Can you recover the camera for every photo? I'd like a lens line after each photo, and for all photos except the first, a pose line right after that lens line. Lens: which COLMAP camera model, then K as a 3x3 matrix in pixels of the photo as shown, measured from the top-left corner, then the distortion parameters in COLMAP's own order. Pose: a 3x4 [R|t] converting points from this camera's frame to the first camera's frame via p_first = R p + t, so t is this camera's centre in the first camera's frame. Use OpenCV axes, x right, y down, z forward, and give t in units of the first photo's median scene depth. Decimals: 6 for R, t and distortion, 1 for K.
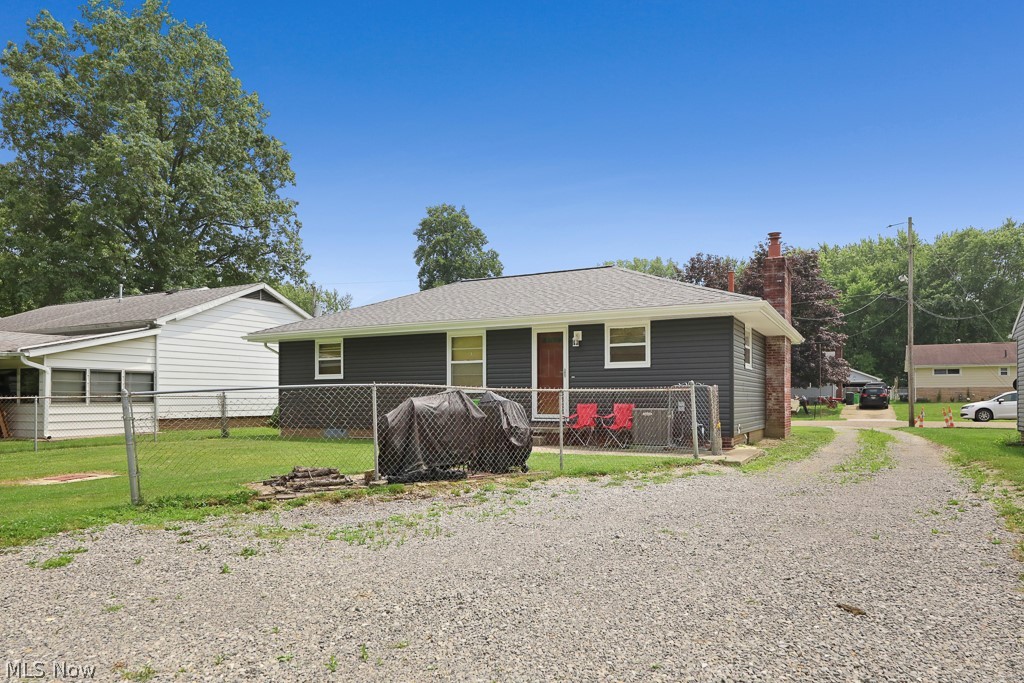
lens RADIAL K [[679.3, 0, 520.5], [0, 679.3, 375.5], [0, 0, 1]] dist [0.004827, 0.003439]
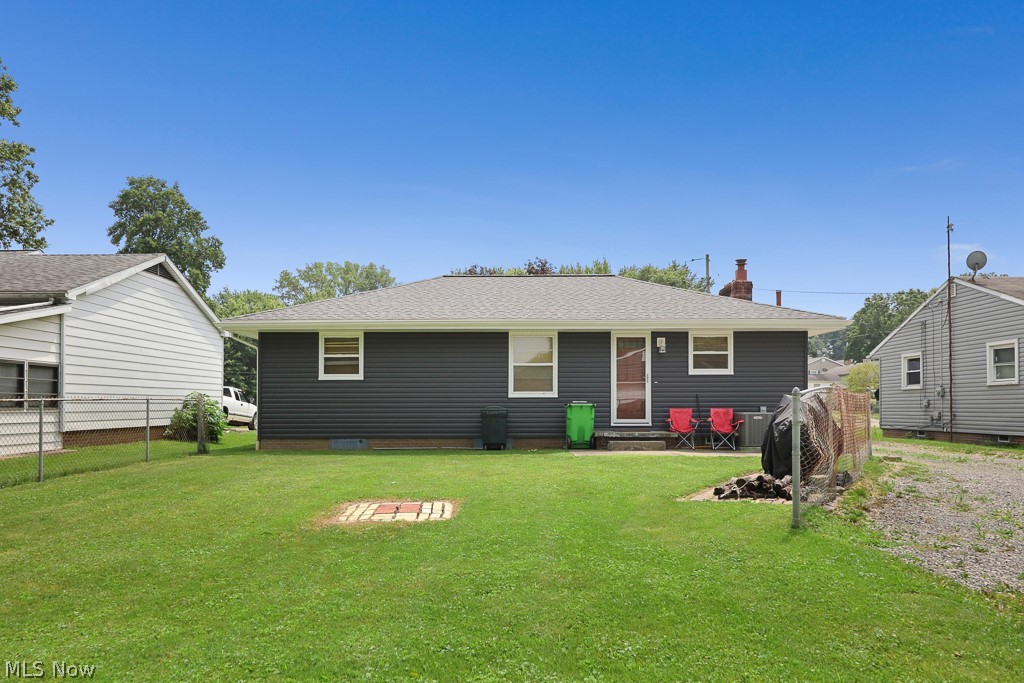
lens RADIAL K [[679.3, 0, 520.5], [0, 679.3, 375.5], [0, 0, 1]] dist [0.004827, 0.003439]
pose [[0.884408, 0.021489, 0.466219, -0.476217], [-0.016381, 0.999753, -0.015006, 0.008727], [-0.466426, 0.005635, 0.884542, 0.158378]]
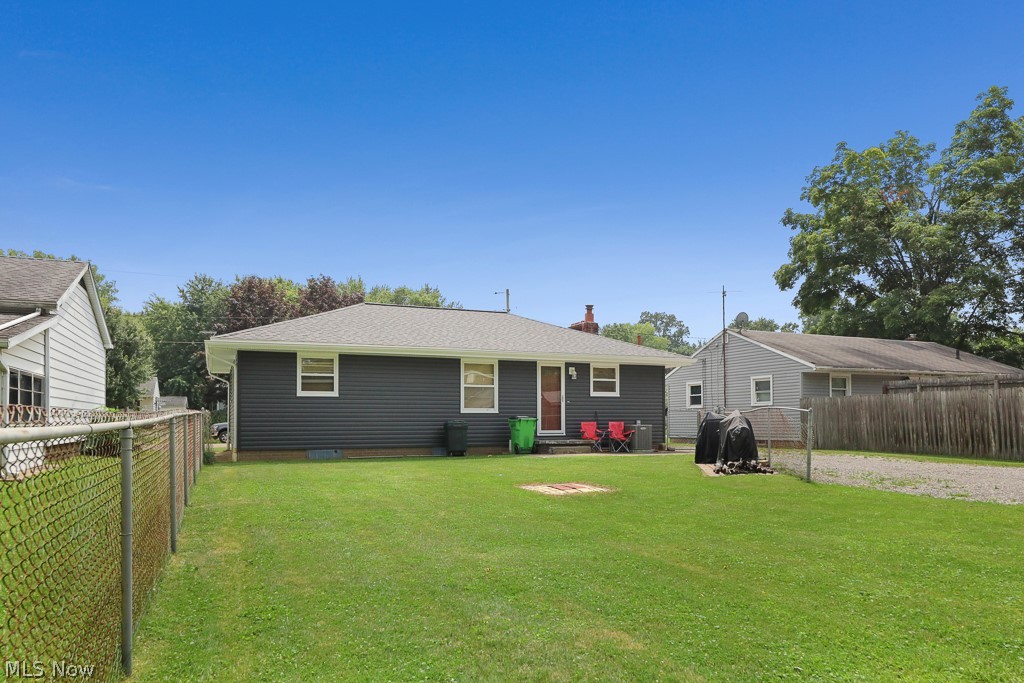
lens RADIAL K [[679.3, 0, 520.5], [0, 679.3, 375.5], [0, 0, 1]] dist [0.004827, 0.003439]
pose [[0.621460, 0.053339, 0.781628, -0.835225], [-0.026066, 0.998535, -0.047416, 0.013408], [-0.783013, 0.009093, 0.621939, 0.206963]]
